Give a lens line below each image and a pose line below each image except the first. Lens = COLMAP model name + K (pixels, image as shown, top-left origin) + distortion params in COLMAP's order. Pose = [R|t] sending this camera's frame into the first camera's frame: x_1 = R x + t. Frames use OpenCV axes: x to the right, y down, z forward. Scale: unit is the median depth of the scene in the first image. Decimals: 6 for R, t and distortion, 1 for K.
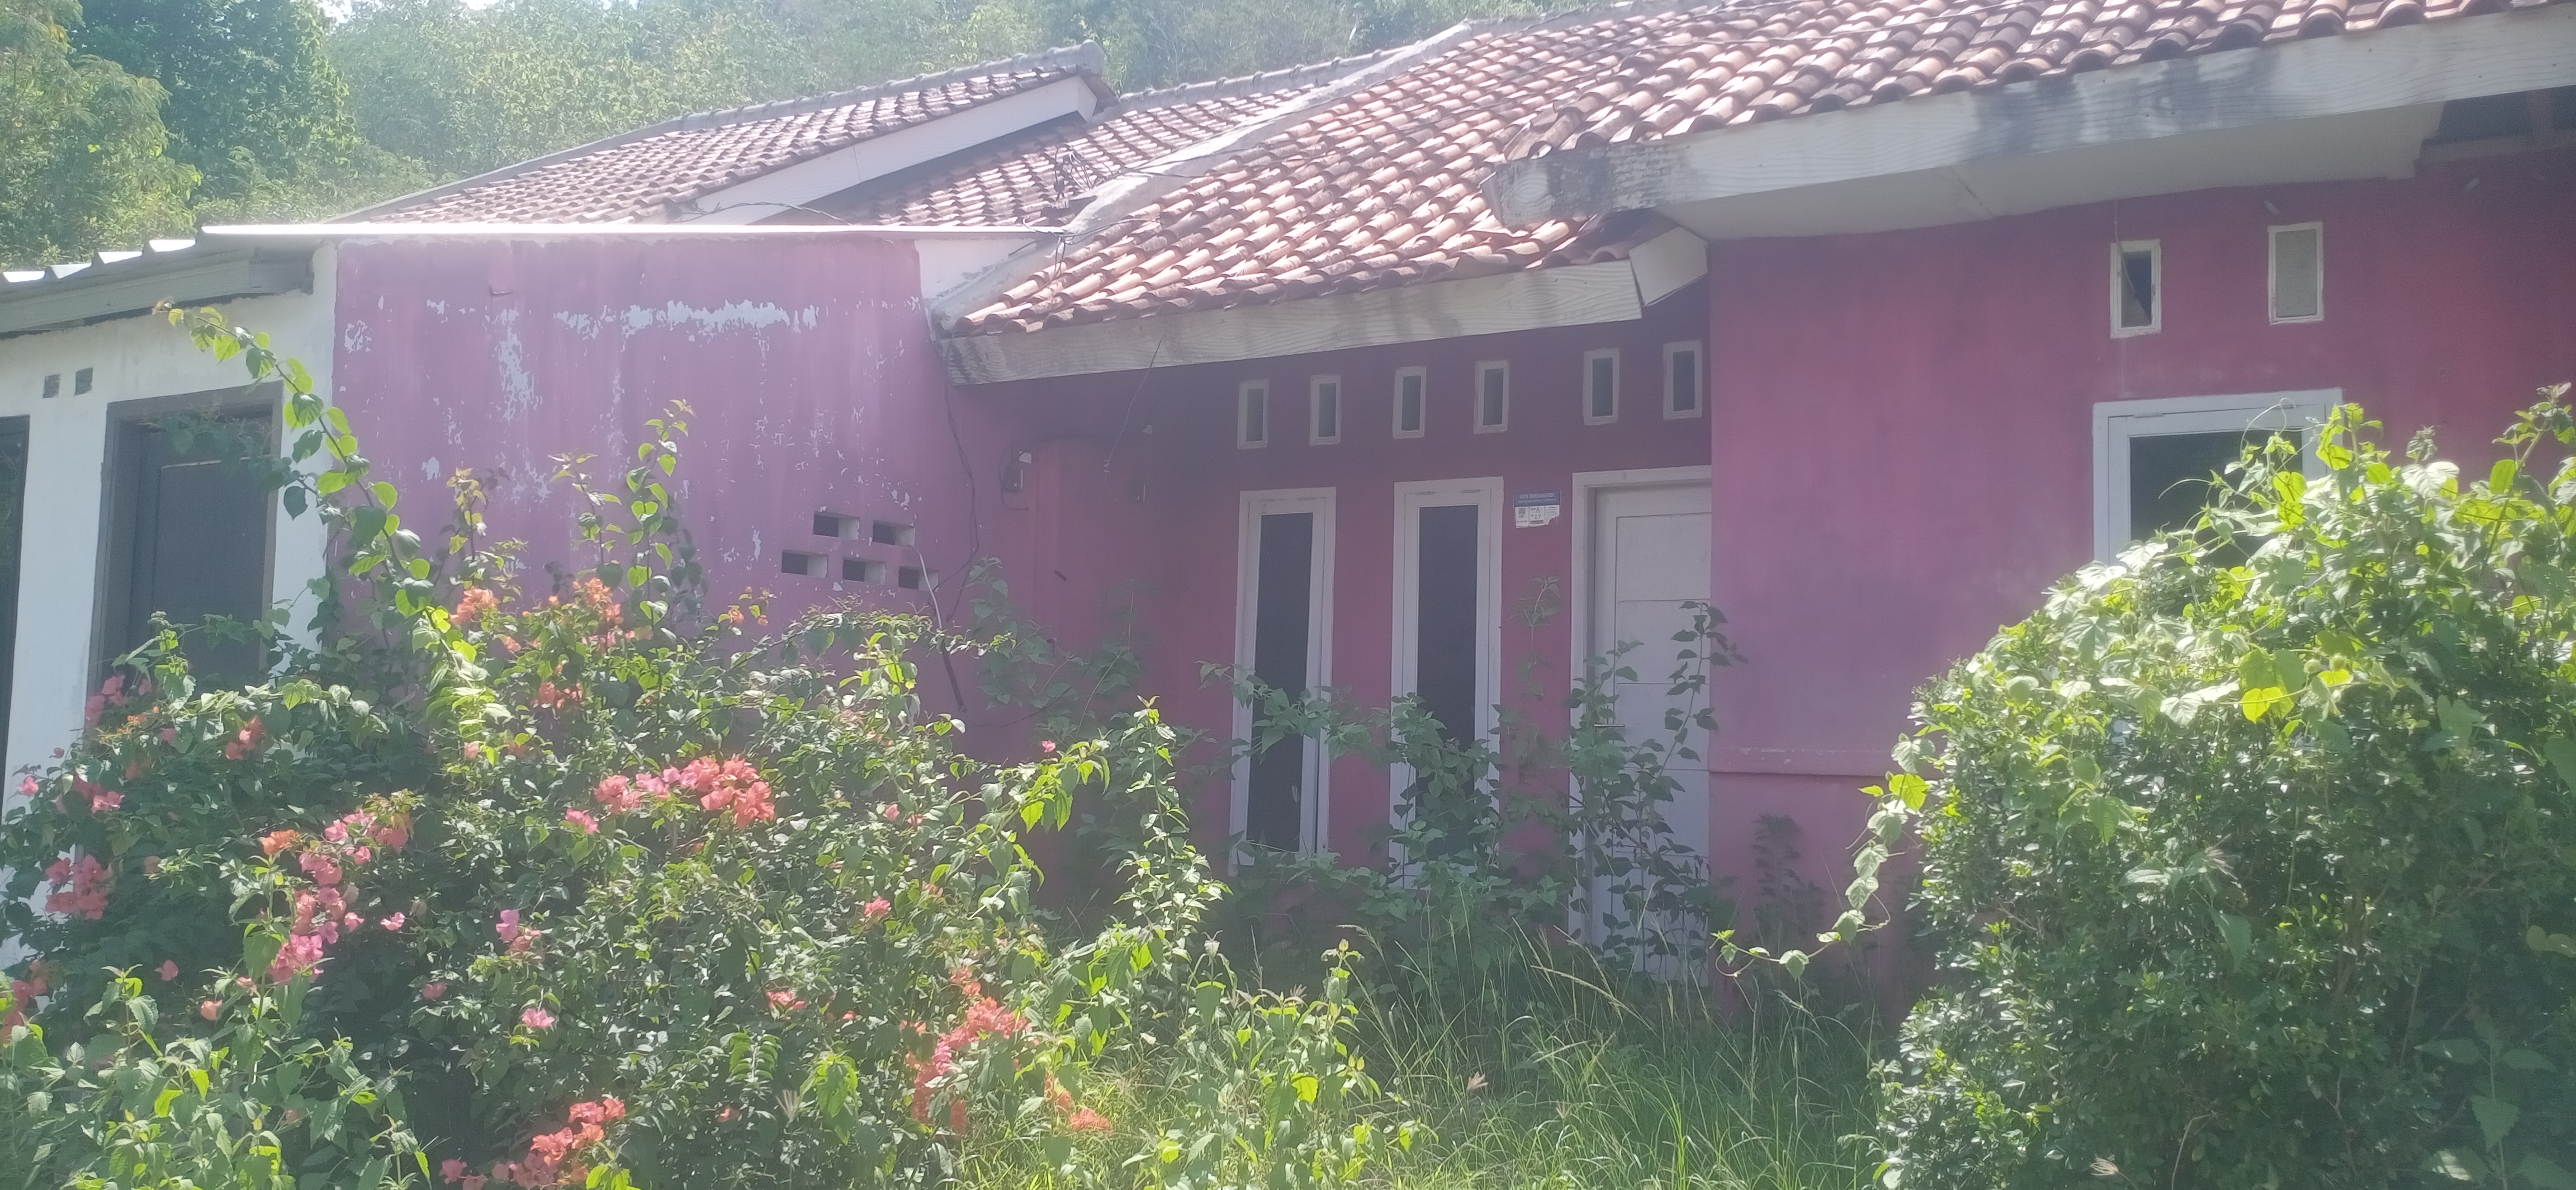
lens RADIAL K [[2080.1, 0, 1288.0], [0, 2080.1, 595.0], [0, 0, 1]] dist [0.130822, -0.292351]
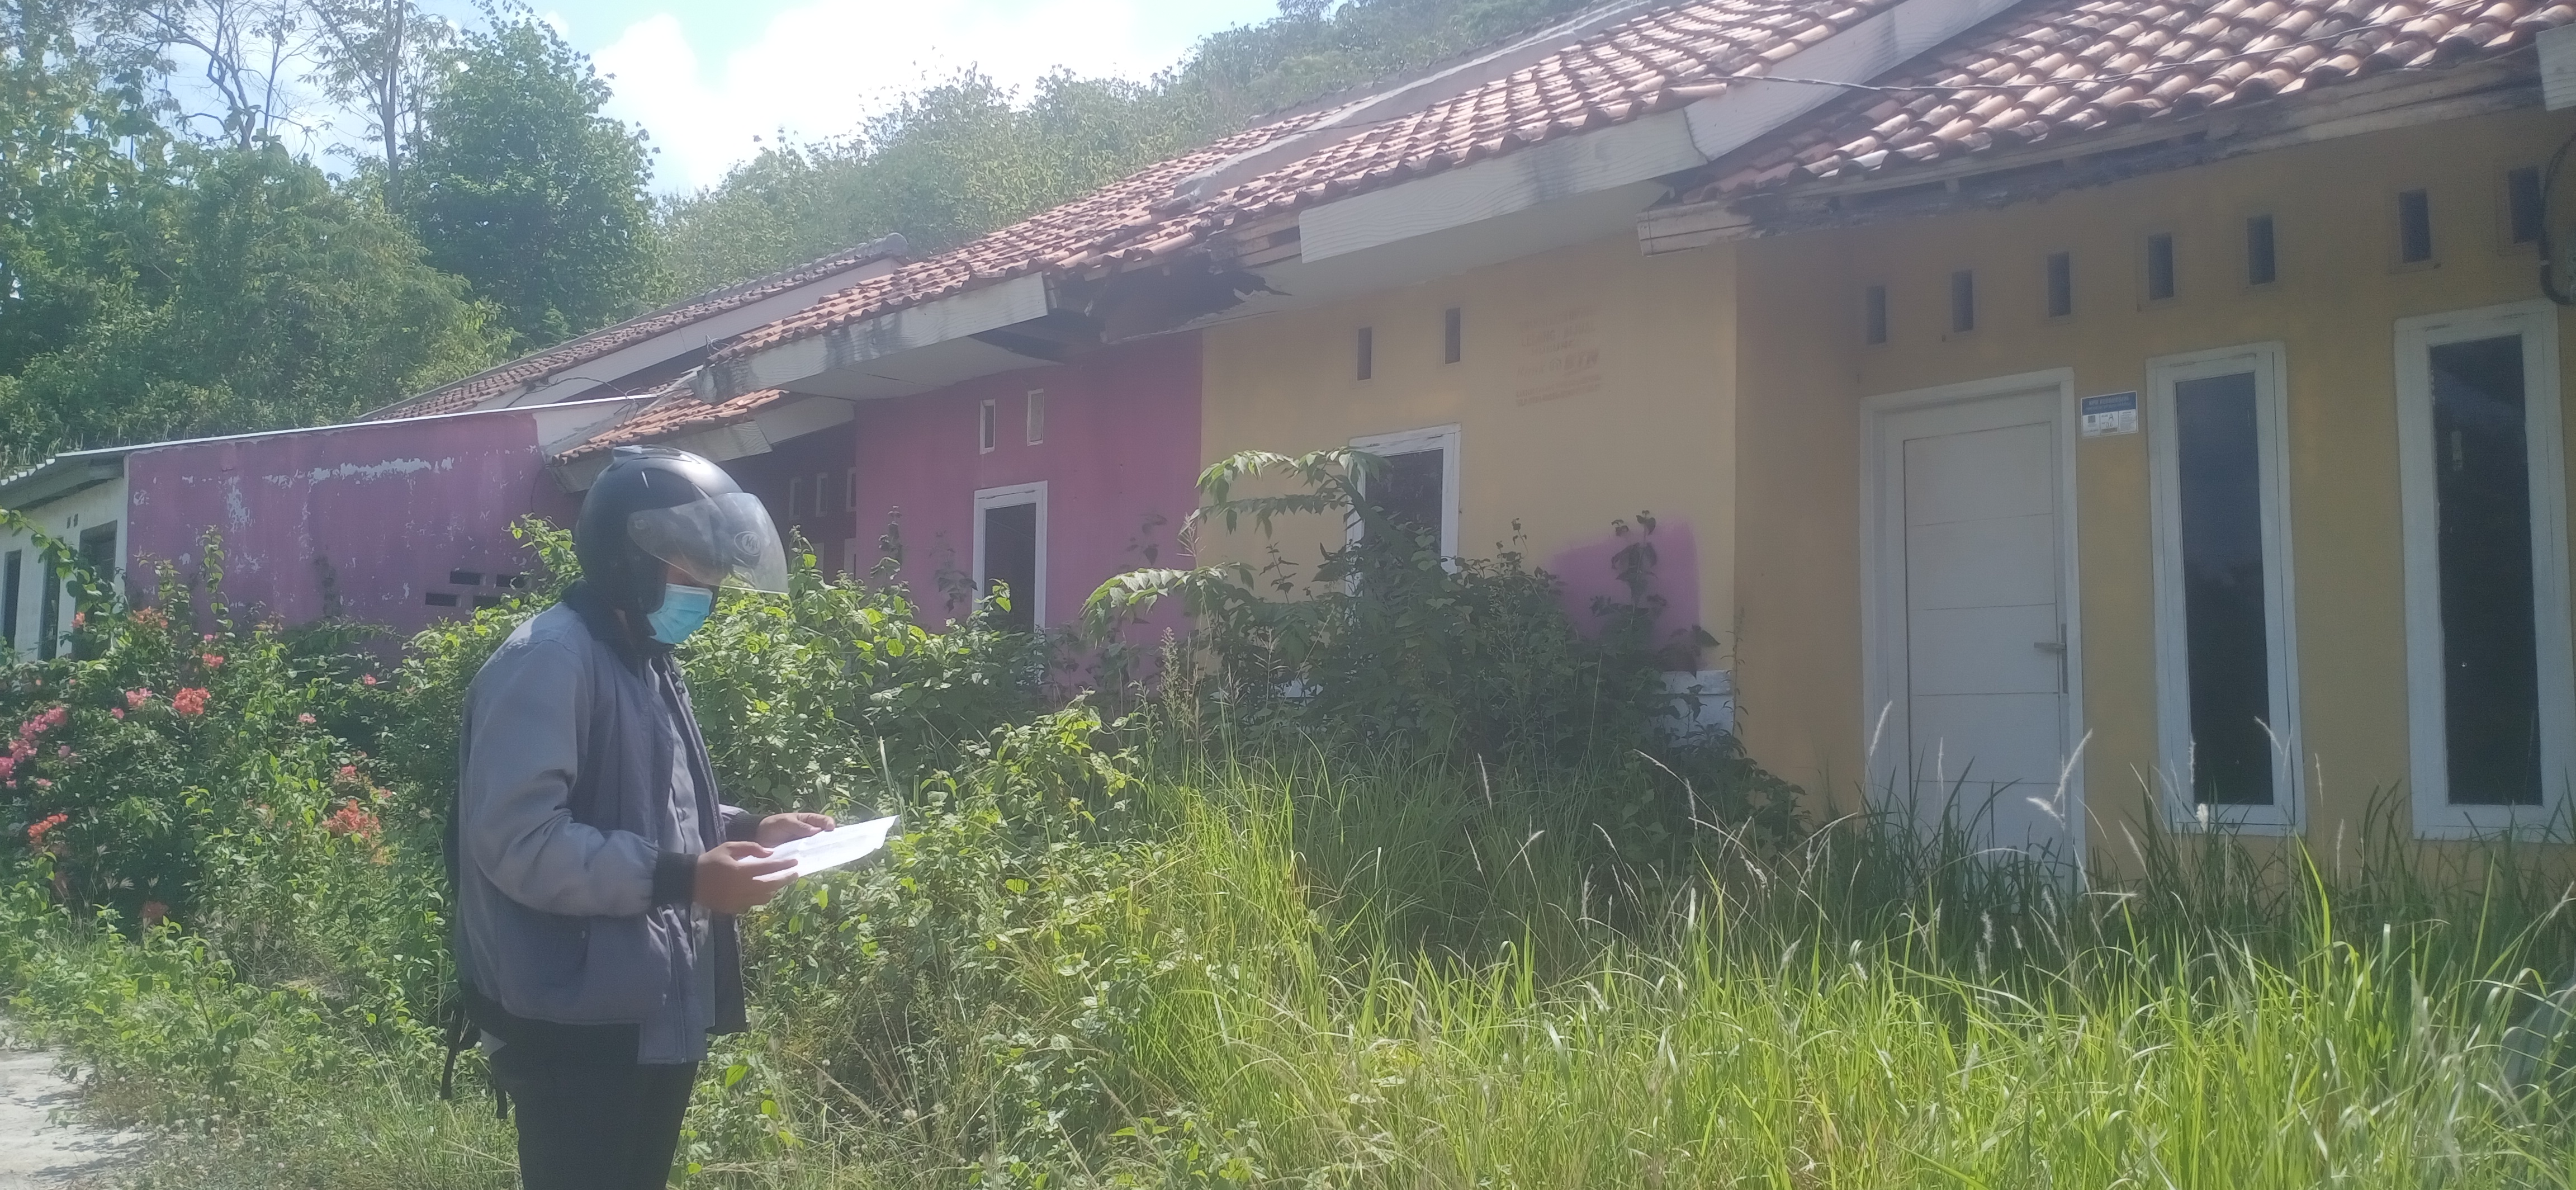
lens RADIAL K [[2080.1, 0, 1288.0], [0, 2080.1, 595.0], [0, 0, 1]] dist [0.130822, -0.292351]
pose [[0.956430, -0.027735, -0.290643, 1.108430], [0.023600, 0.999564, -0.017724, 0.033950], [0.291008, 0.010093, 0.956667, -0.594885]]
